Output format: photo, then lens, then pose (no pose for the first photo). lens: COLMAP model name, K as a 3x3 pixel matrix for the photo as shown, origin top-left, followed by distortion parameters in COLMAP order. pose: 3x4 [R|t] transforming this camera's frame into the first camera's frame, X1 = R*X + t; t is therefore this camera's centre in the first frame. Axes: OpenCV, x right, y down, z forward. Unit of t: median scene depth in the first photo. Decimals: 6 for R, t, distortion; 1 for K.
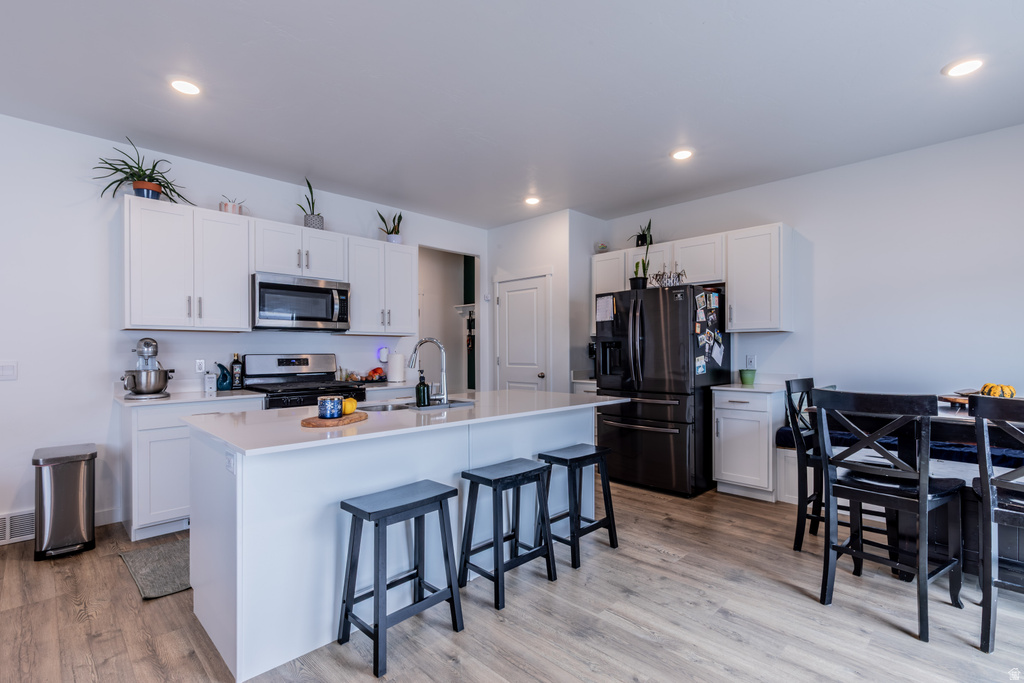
lens RADIAL K [[474.2, 0, 513.0], [0, 474.2, 350.5], [0, 0, 1]] dist [0.007339, -0.001233]
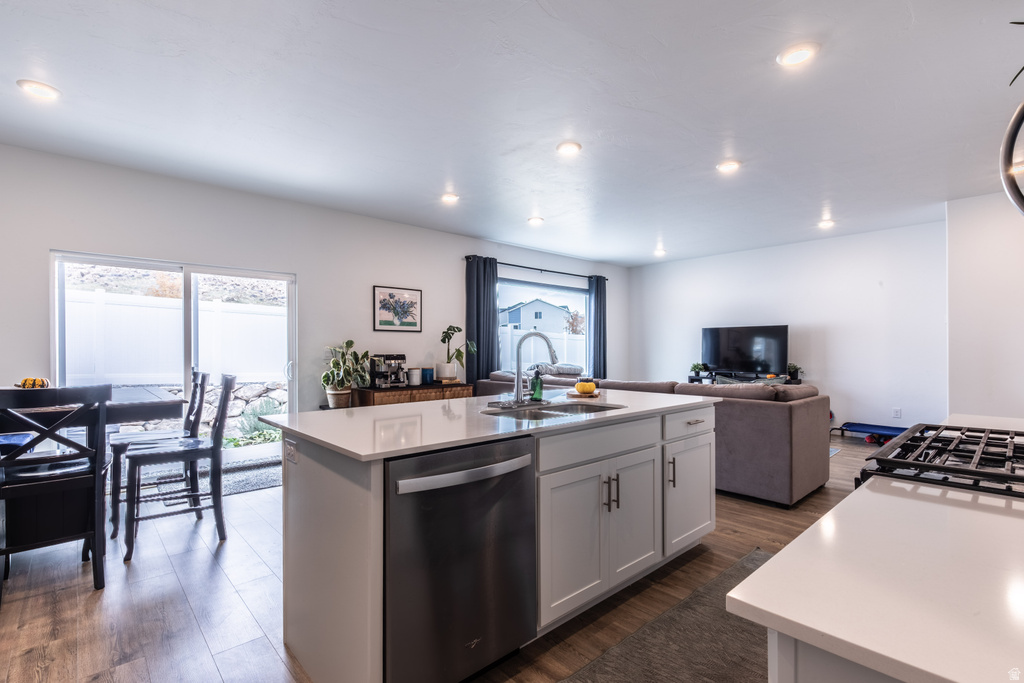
lens RADIAL K [[474.2, 0, 513.0], [0, 474.2, 350.5], [0, 0, 1]] dist [0.007339, -0.001233]
pose [[-0.999103, 0.005162, 0.042036, -0.112405], [0.005313, 0.999980, 0.003479, 0.003848], [-0.042018, 0.003699, -0.999110, 1.257770]]
